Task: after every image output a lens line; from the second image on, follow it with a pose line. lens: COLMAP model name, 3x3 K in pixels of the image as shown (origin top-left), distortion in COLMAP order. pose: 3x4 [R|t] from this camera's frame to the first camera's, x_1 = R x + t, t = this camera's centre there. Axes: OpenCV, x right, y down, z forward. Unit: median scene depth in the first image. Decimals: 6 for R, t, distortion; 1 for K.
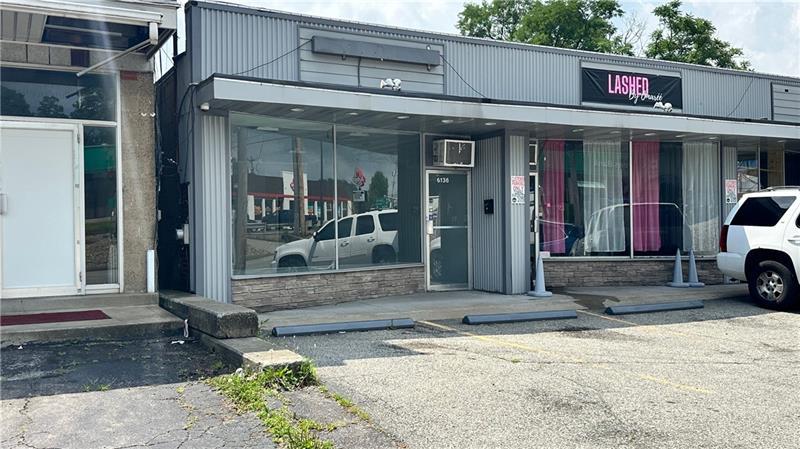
lens RADIAL K [[767.1, 0, 398.1], [0, 767.1, 232.4], [0, 0, 1]] dist [0.084186, 0.000000]
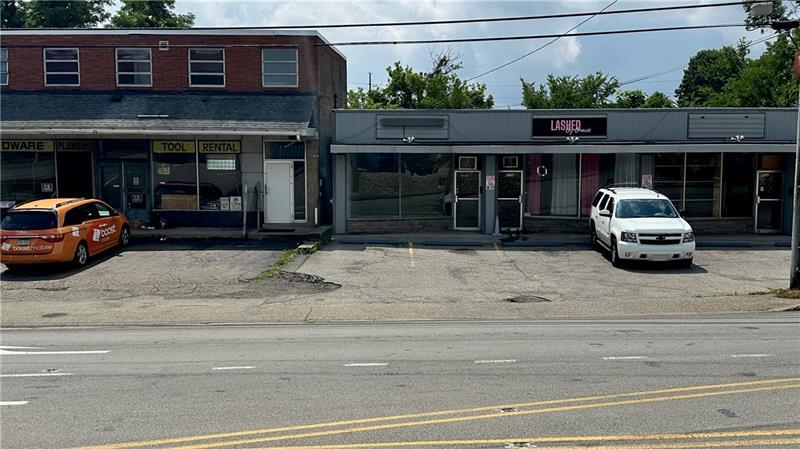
lens RADIAL K [[842.5, 0, 401.9], [0, 842.5, 229.0], [0, 0, 1]] dist [0.171426, 0.000000]
pose [[0.862639, 0.060772, -0.502157, 1.069144], [-0.013190, 0.995121, 0.097772, -0.147533], [0.505649, -0.077719, 0.859232, -1.025866]]
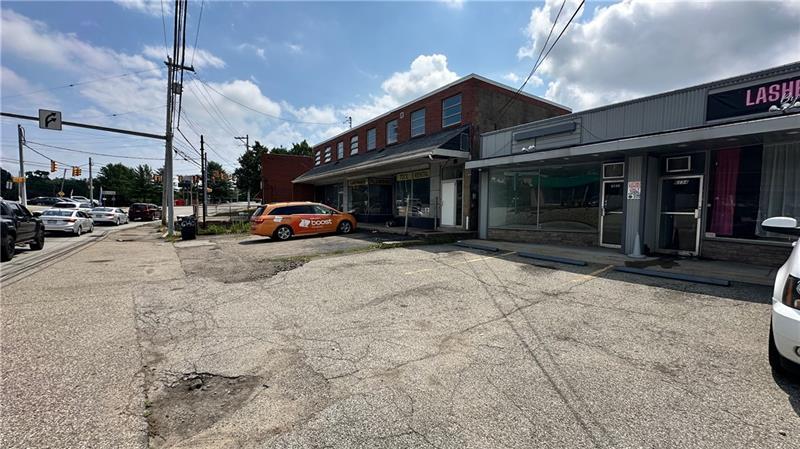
lens RADIAL K [[319.1, 0, 395.9], [0, 319.1, 225.8], [0, 0, 1]] dist [0.003310, -0.000919]
pose [[0.115914, 0.071456, -0.990686, 0.763954], [-0.012912, 0.997433, 0.070432, -0.022110], [0.993175, 0.004628, 0.116539, 0.421955]]
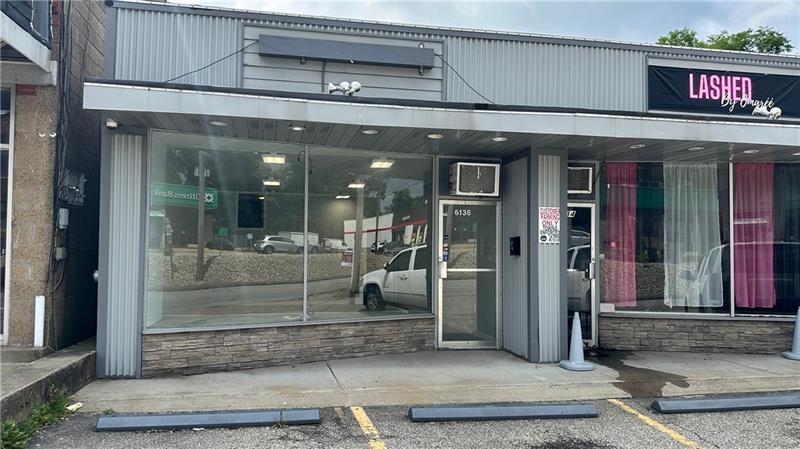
lens RADIAL K [[626.3, 0, 398.8], [0, 626.3, 232.0], [0, 0, 1]] dist [0.070022, -0.084611]
pose [[0.957793, 0.011626, -0.287225, 0.191014], [-0.022075, 0.999206, -0.033166, -0.024464], [0.286611, 0.038106, 0.957289, 0.353248]]
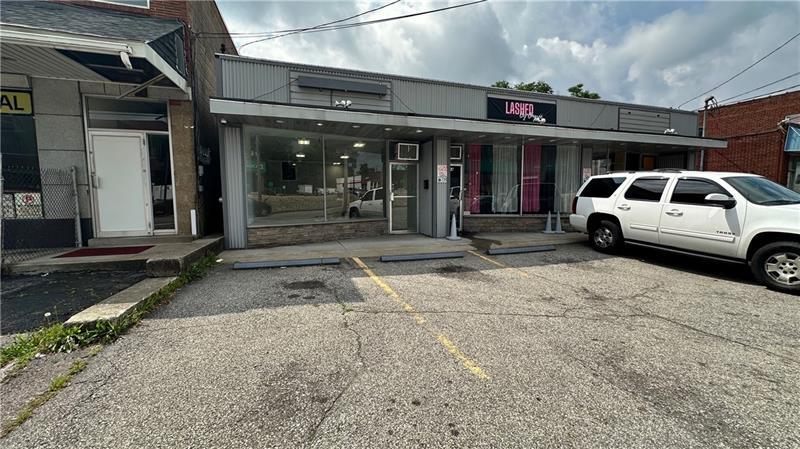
lens RADIAL K [[319.1, 0, 399.1], [0, 319.1, 224.4], [0, 0, 1]] dist [0.003310, -0.000919]
pose [[0.985011, 0.022990, -0.170954, 0.183230], [-0.008153, 0.996176, 0.086992, -0.007065], [0.172300, -0.084294, 0.981431, 0.310885]]
